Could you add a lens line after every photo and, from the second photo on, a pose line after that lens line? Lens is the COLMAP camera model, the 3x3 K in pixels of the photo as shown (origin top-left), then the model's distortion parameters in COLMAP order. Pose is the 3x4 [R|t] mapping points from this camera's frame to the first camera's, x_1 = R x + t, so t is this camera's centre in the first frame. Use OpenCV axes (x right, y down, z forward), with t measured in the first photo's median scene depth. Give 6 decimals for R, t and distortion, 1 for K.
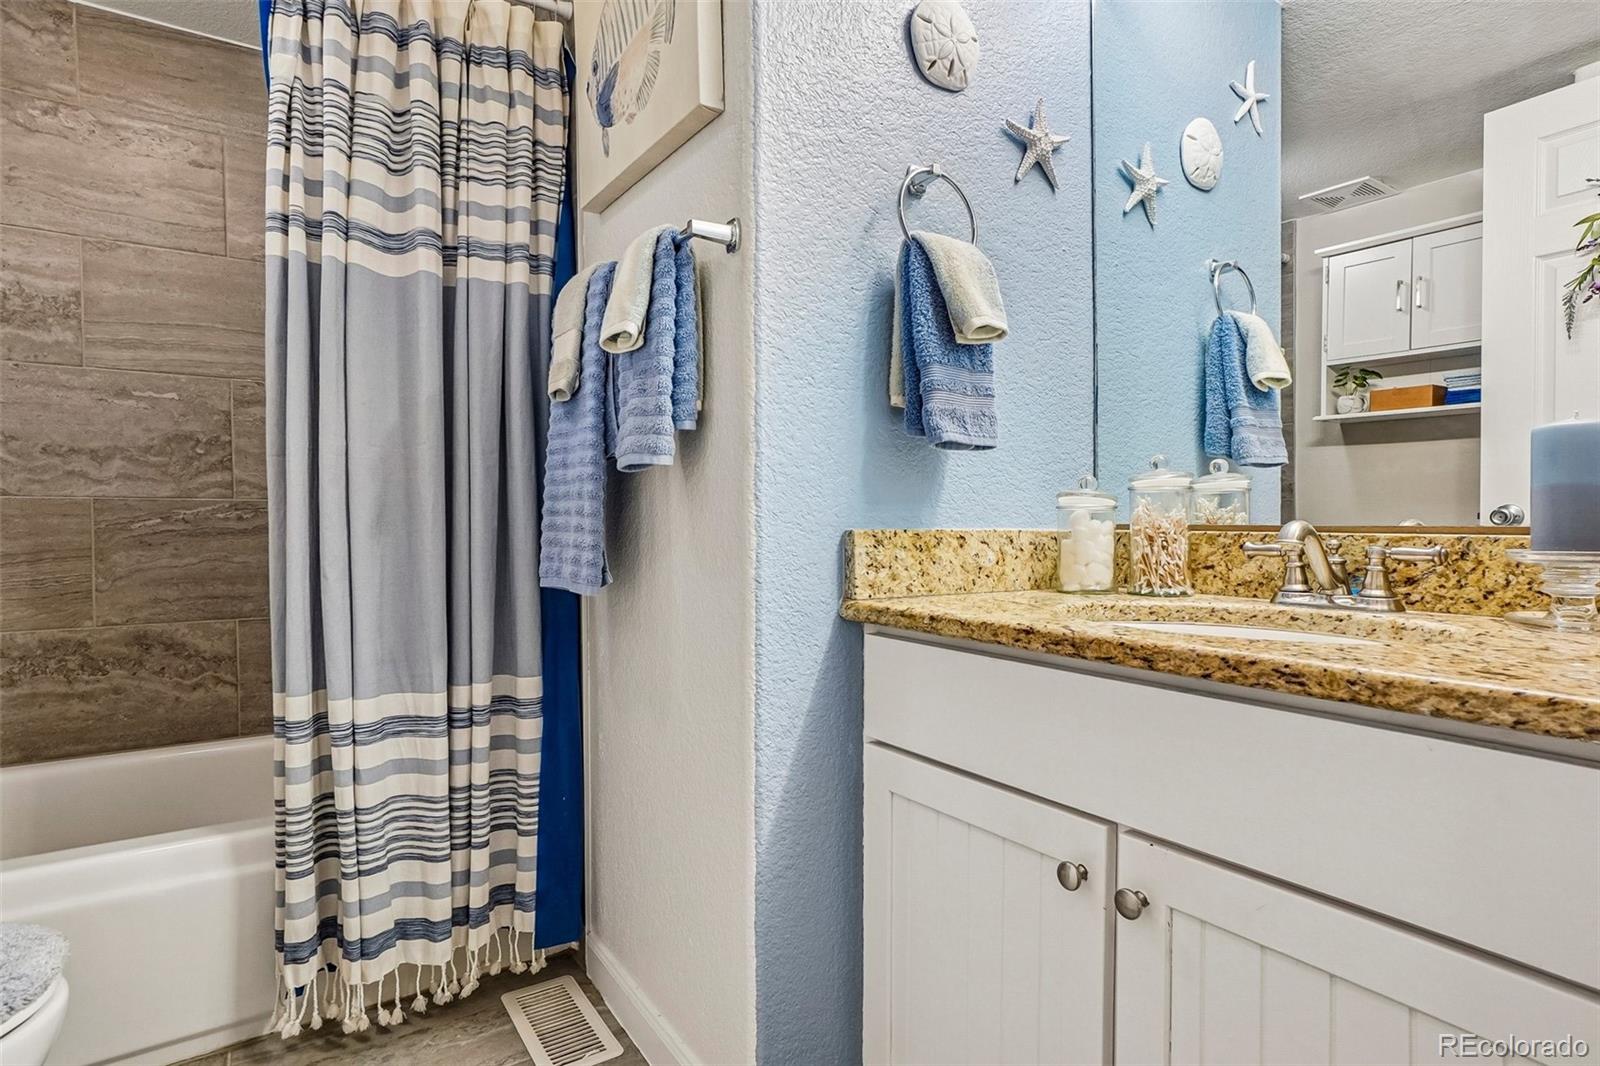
lens RADIAL K [[868.6, 0, 811.4], [0, 868.6, 533.6], [0, 0, 1]] dist [-0.031919, 0.024256]
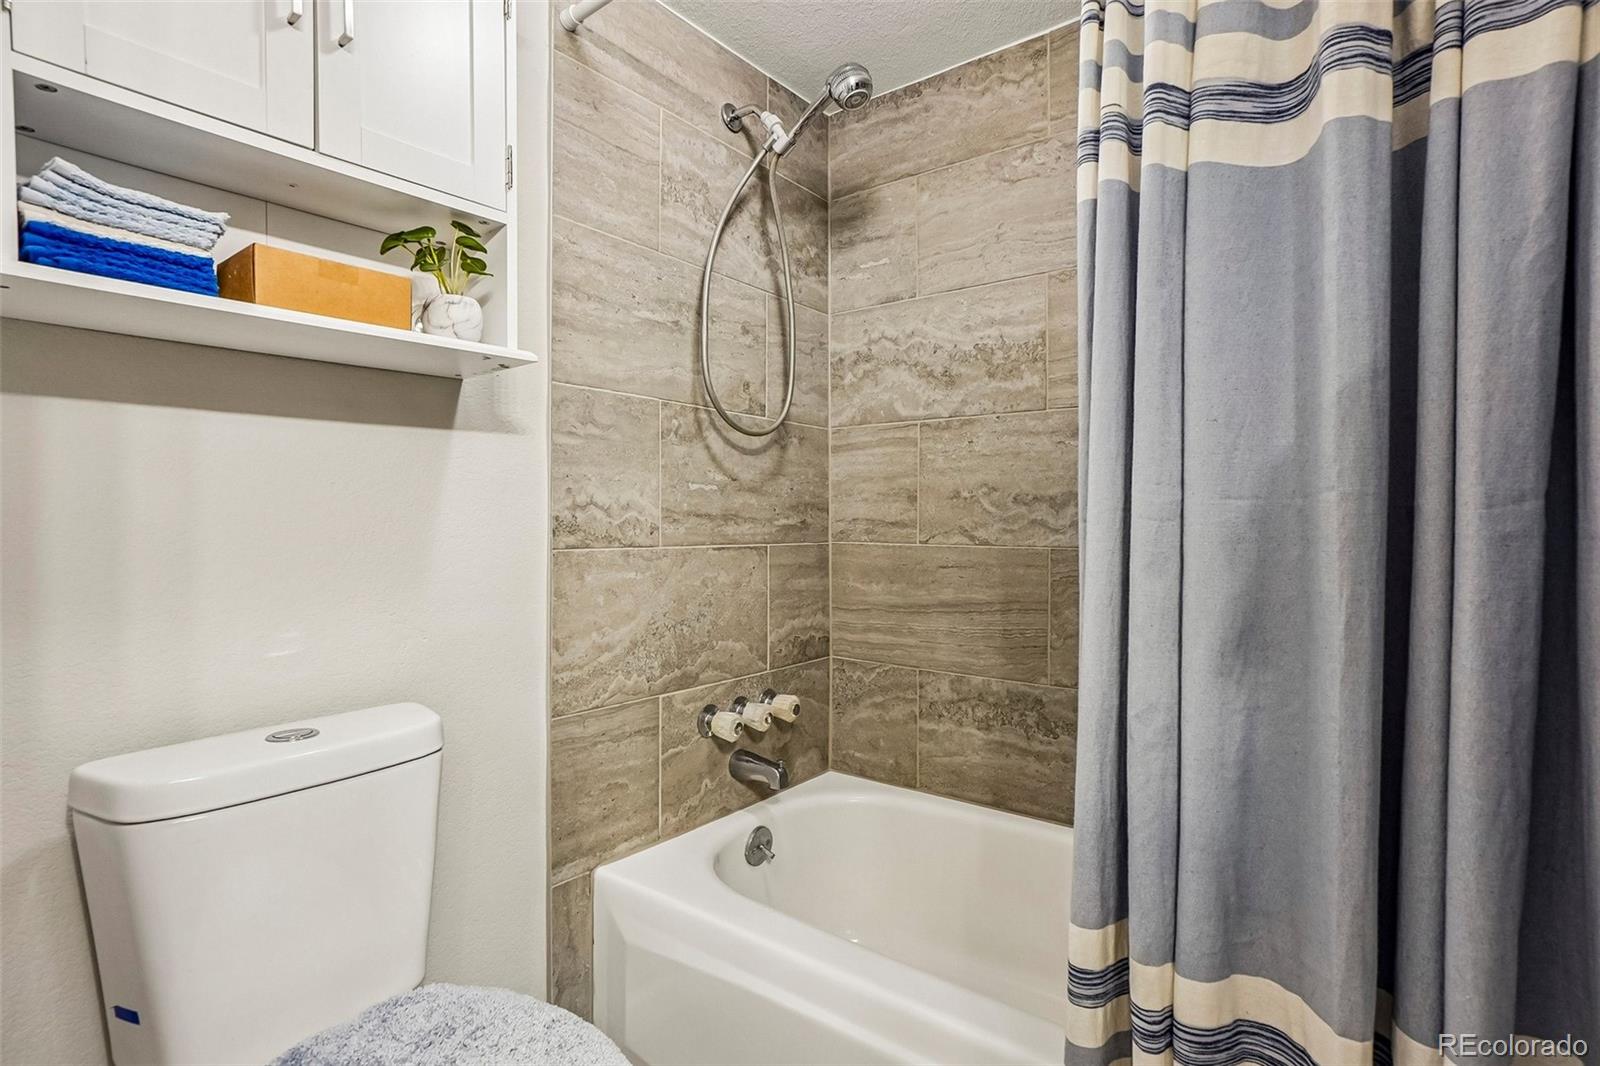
lens RADIAL K [[800.0, 0, 794.6], [0, 800.0, 535.3], [0, 0, 1]] dist [-0.032749, 0.016390]
pose [[0.330290, 0.017473, -0.943718, -0.108904], [-0.017628, 0.999768, 0.012342, -0.062775], [0.943715, 0.012559, 0.330521, 0.458270]]
